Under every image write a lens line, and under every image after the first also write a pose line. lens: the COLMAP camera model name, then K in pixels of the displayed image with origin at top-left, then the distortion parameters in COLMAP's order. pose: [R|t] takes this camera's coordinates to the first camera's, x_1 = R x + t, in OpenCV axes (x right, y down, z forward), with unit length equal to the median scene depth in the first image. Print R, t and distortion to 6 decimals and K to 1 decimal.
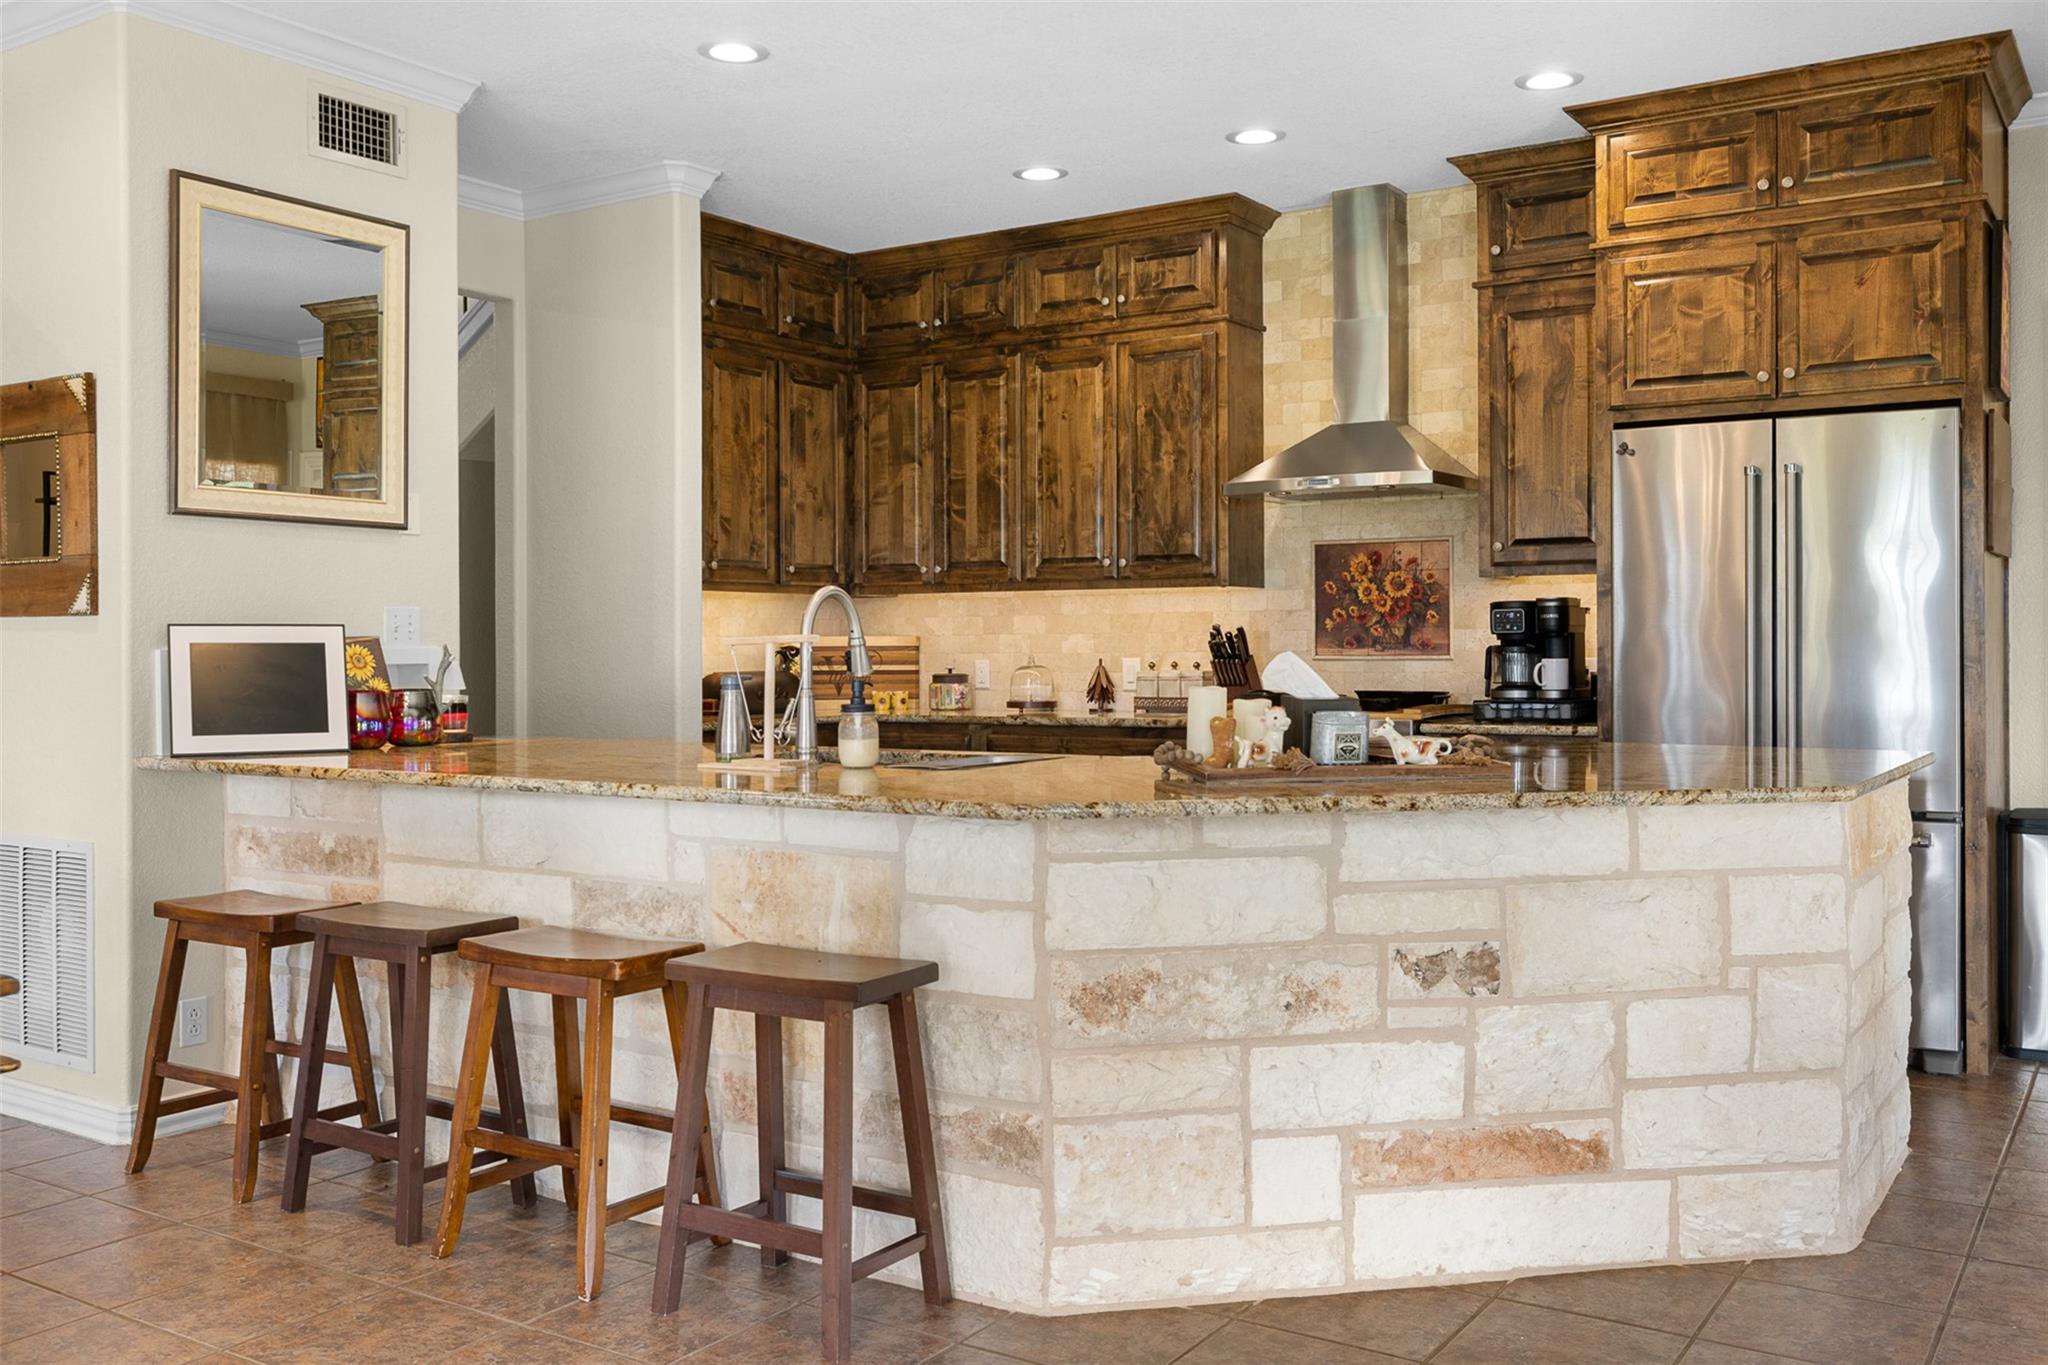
lens RADIAL K [[1779.9, 0, 1060.9], [0, 1779.9, 651.0], [0, 0, 1]] dist [-0.020138, 0.001253]
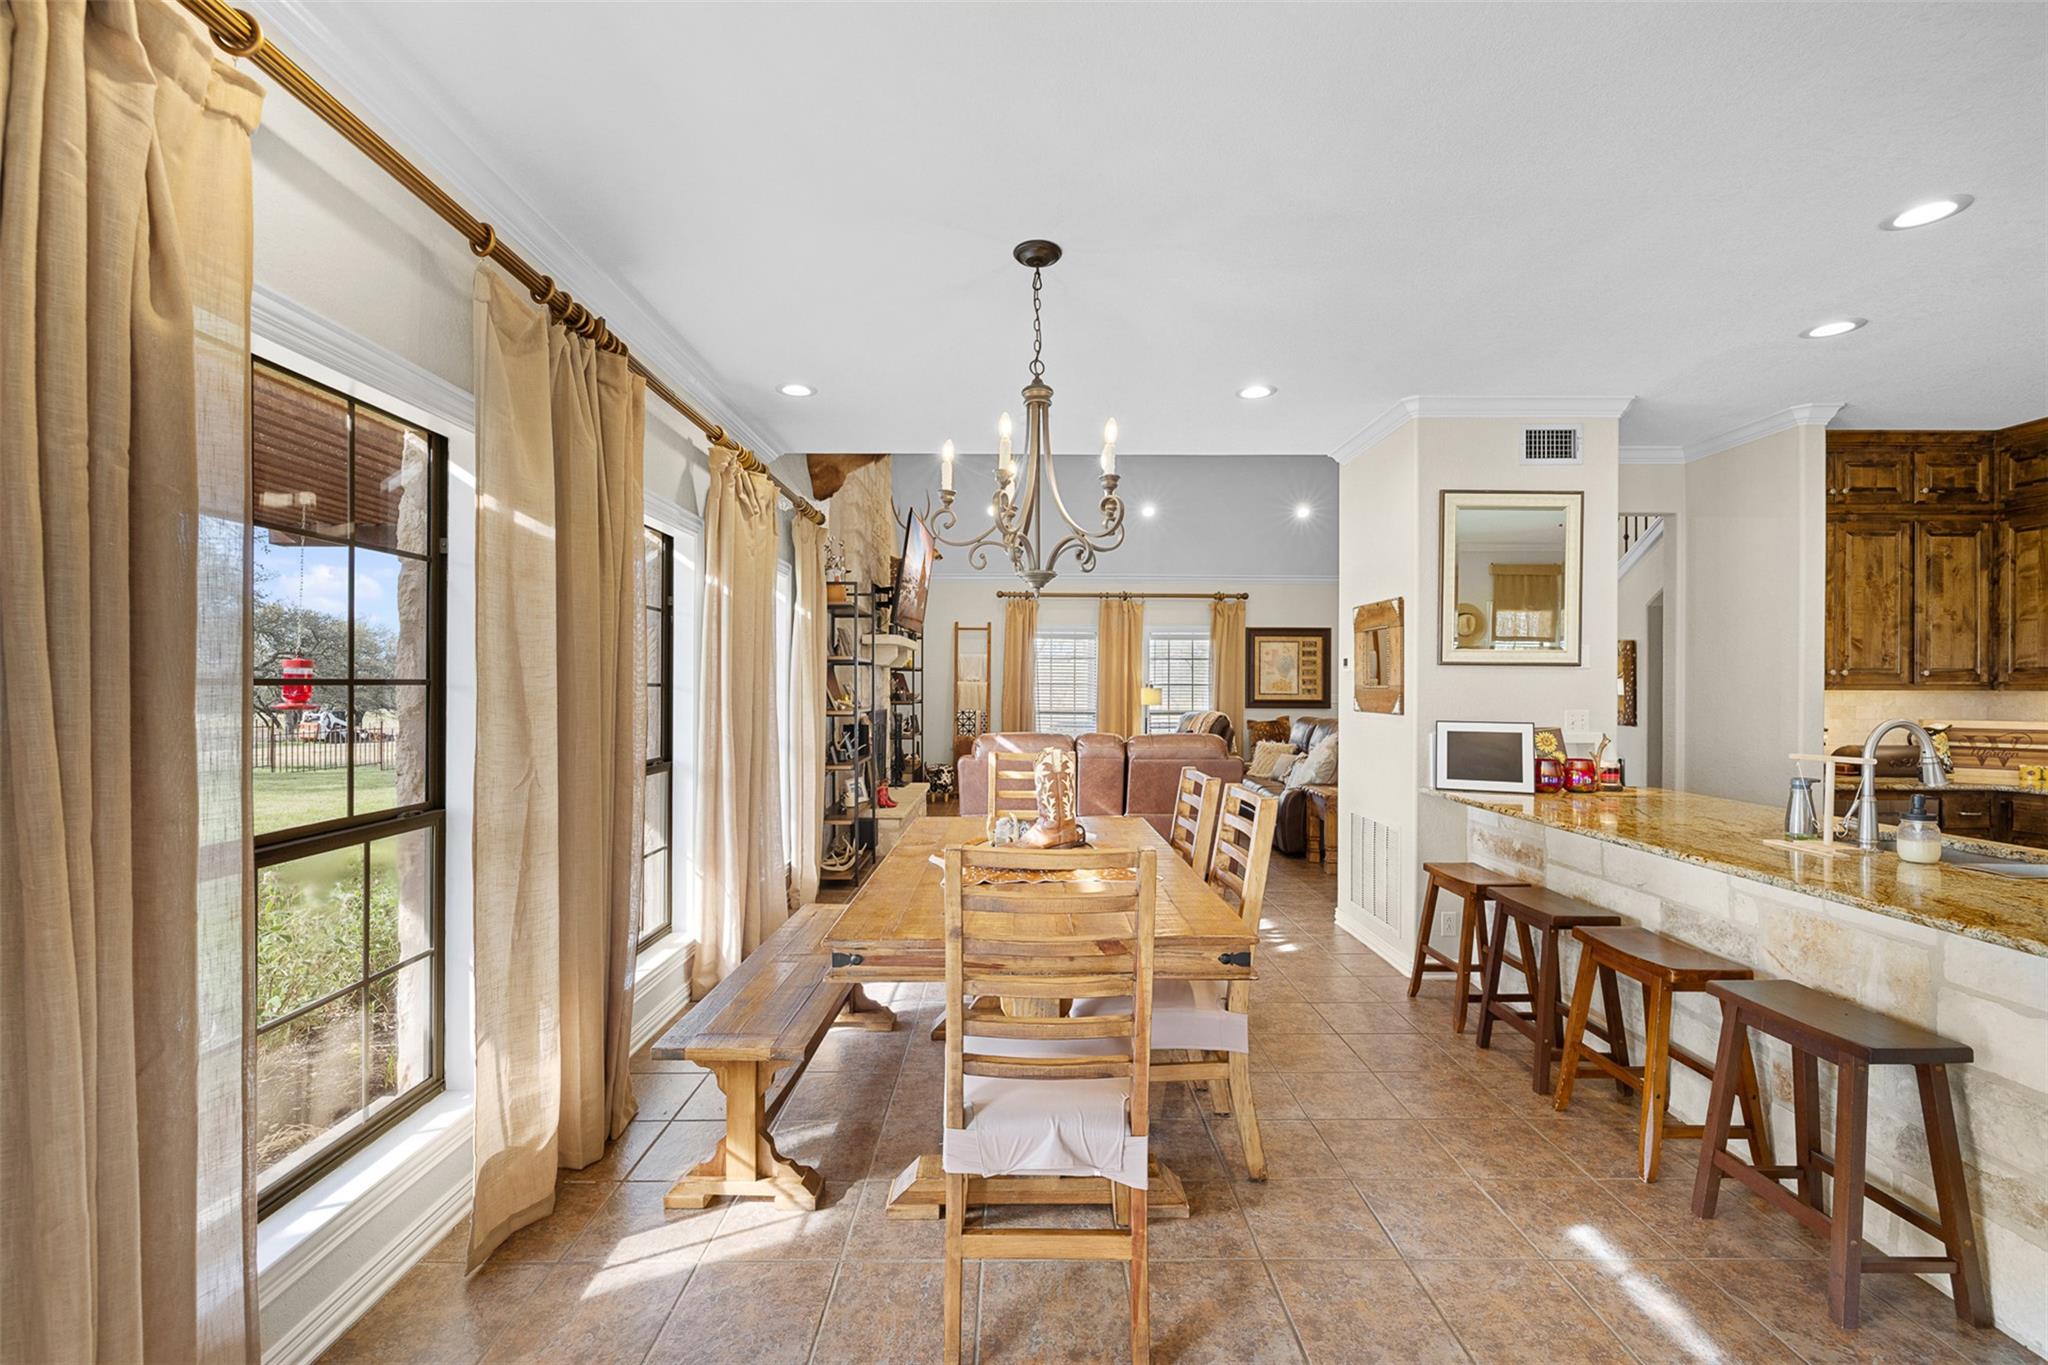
lens RADIAL K [[866.6, 0, 1020.3], [0, 866.6, 686.2], [0, 0, 1]] dist [0.007333, -0.001612]
pose [[0.540055, 0.007739, -0.841594, 0.053270], [-0.008427, 0.999957, 0.003788, -0.047405], [0.841587, 0.005047, 0.540098, 0.075538]]
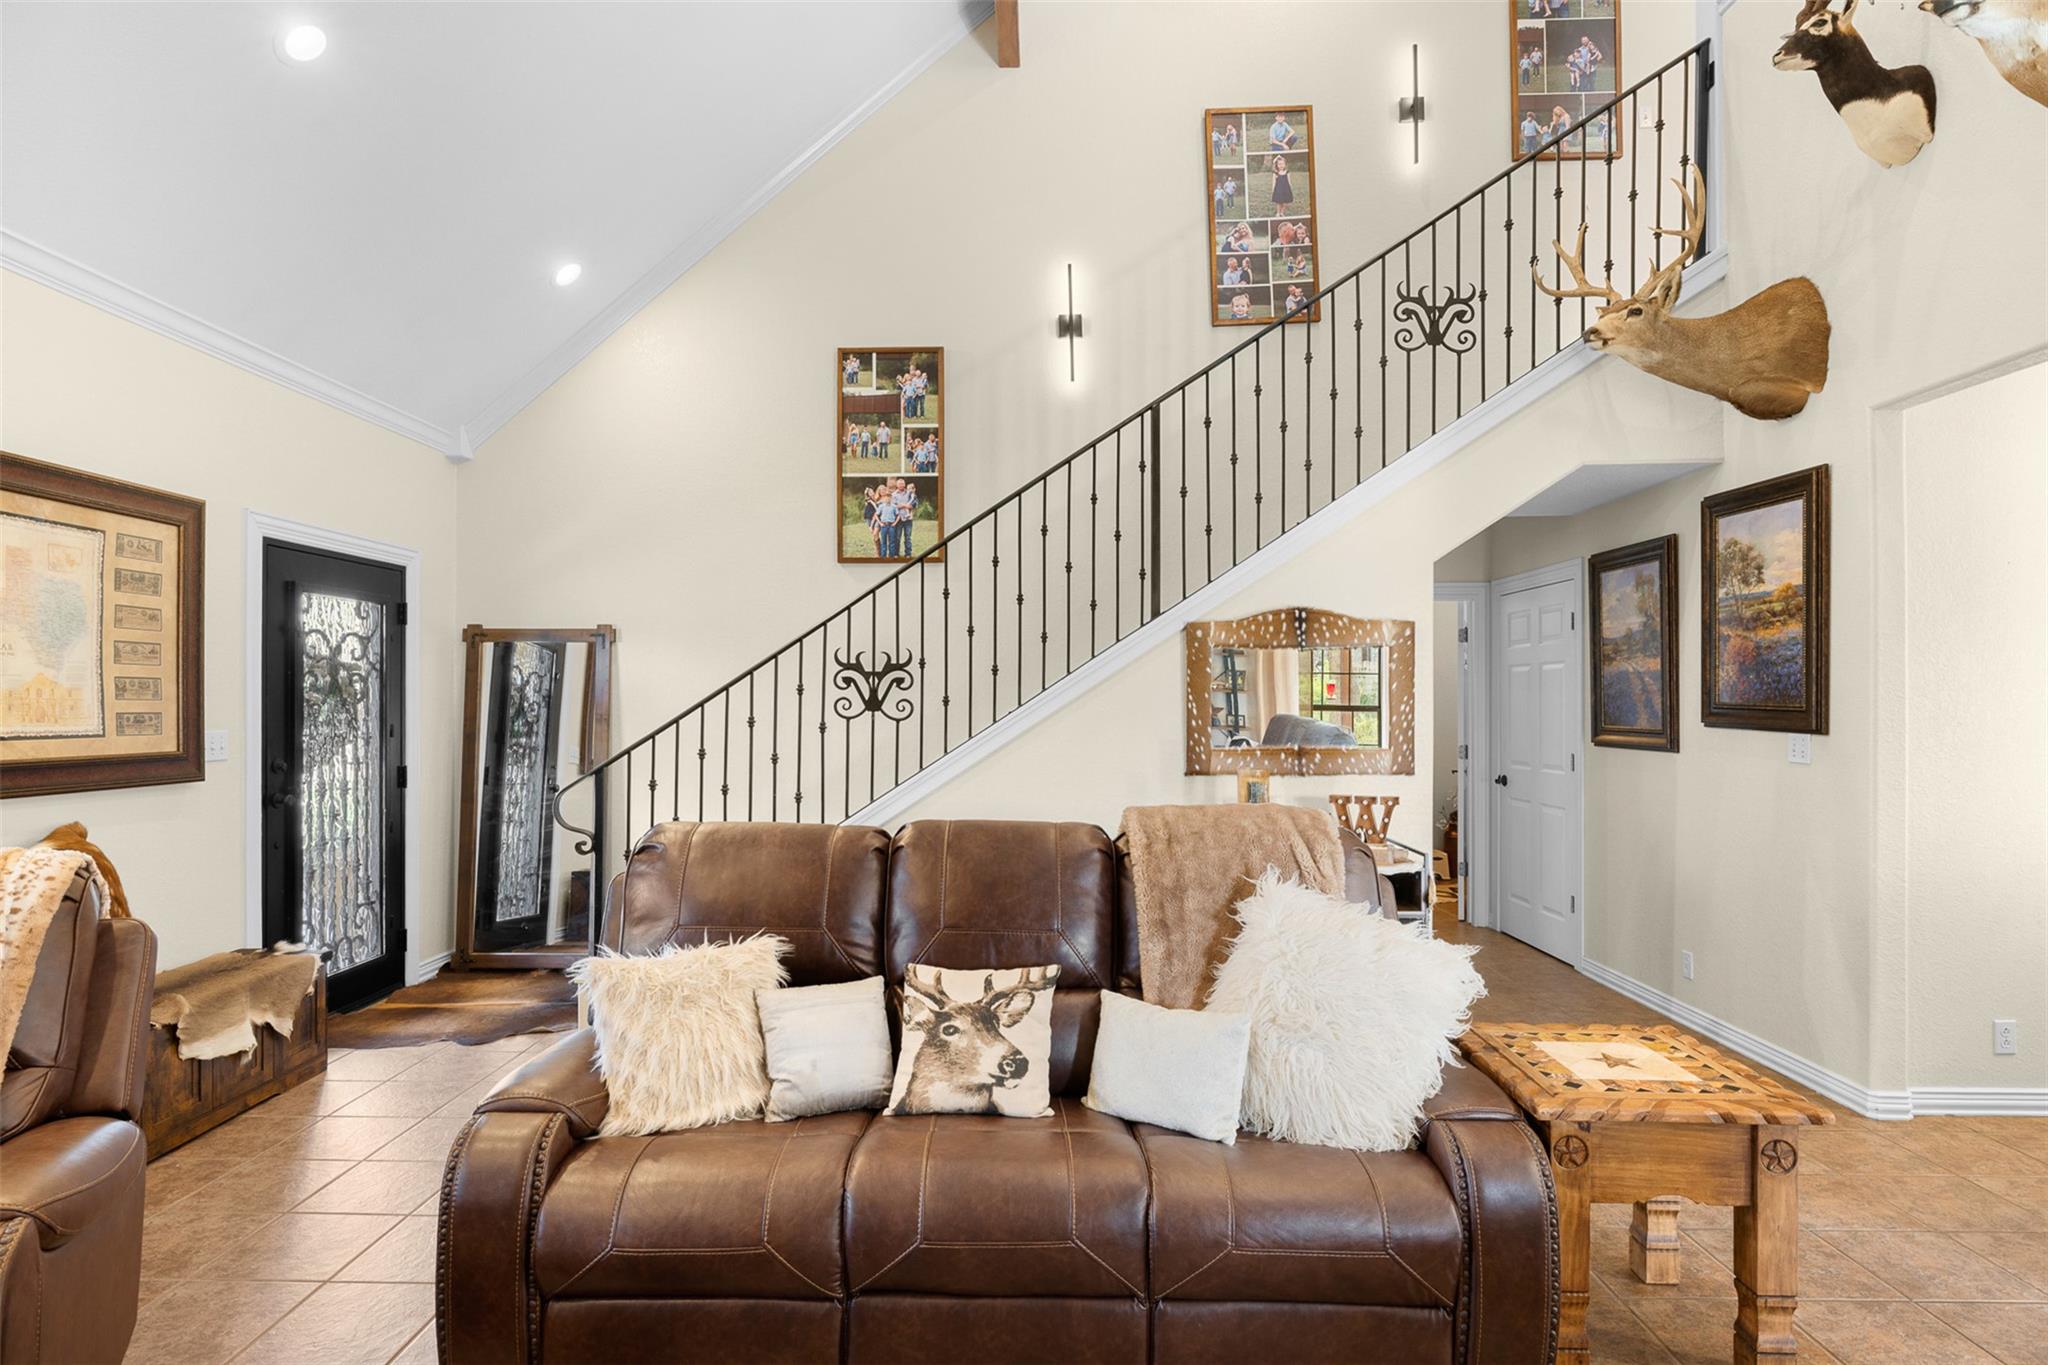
lens RADIAL K [[1084.7, 0, 1024.4], [0, 1084.7, 690.3], [0, 0, 1]] dist [-0.003679, -0.001301]
pose [[0.852064, 0.012984, 0.523277, -1.327292], [-0.004683, 0.999841, -0.017183, -0.044672], [-0.523417, 0.012191, 0.851989, 0.974791]]
